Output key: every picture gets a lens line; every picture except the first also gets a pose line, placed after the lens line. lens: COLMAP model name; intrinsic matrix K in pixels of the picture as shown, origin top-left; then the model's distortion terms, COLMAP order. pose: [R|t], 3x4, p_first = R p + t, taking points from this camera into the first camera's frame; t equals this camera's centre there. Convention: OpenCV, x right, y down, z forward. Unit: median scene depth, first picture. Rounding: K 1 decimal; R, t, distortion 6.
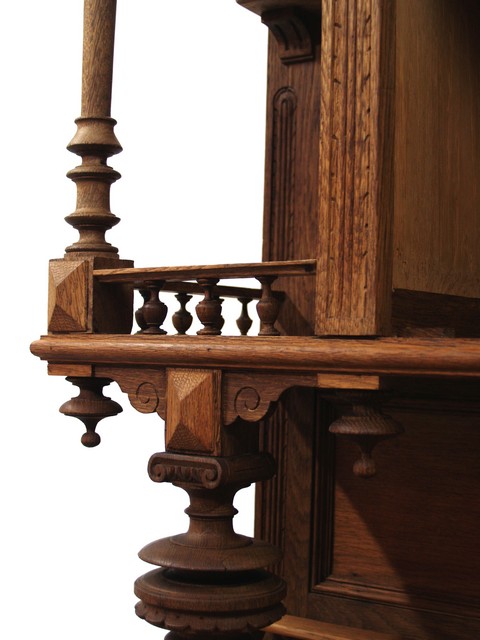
lens RADIAL K [[1009.2, 0, 245.7], [0, 1009.2, 308.0], [0, 0, 1]] dist [-0.116409, 0.000000]
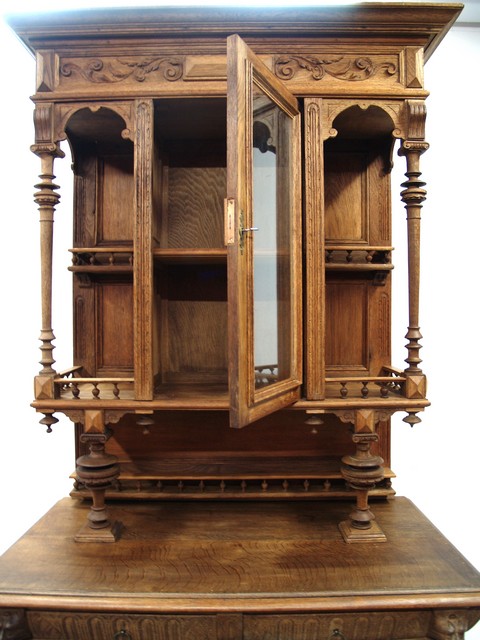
lens RADIAL K [[516.2, 0, 244.8], [0, 516.2, 321.0], [0, 0, 1]] dist [-0.132753, 0.086082]
pose [[0.813161, -0.035989, 0.580925, -0.606450], [-0.004428, 0.997675, 0.068005, -0.348822], [-0.582022, -0.057871, 0.811111, -0.674070]]
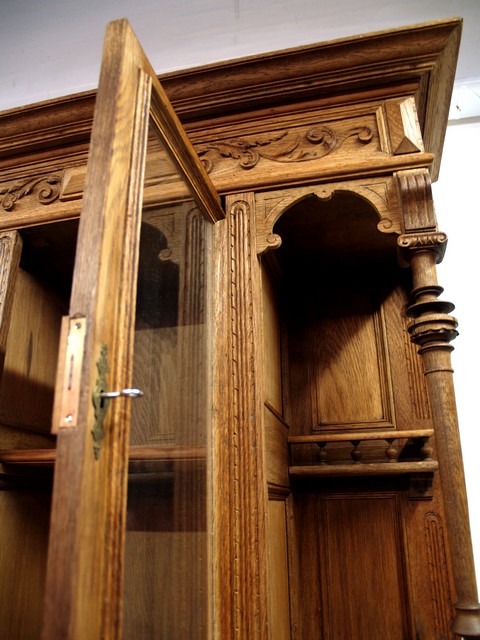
lens RADIAL K [[516.2, 0, 245.7], [0, 516.2, 319.3], [0, 0, 1]] dist [-0.132753, 0.086082]
pose [[0.923104, 0.098121, 0.371821, 0.208468], [0.020295, 0.953121, -0.301907, -0.408516], [-0.384014, 0.286238, 0.877839, -0.270587]]
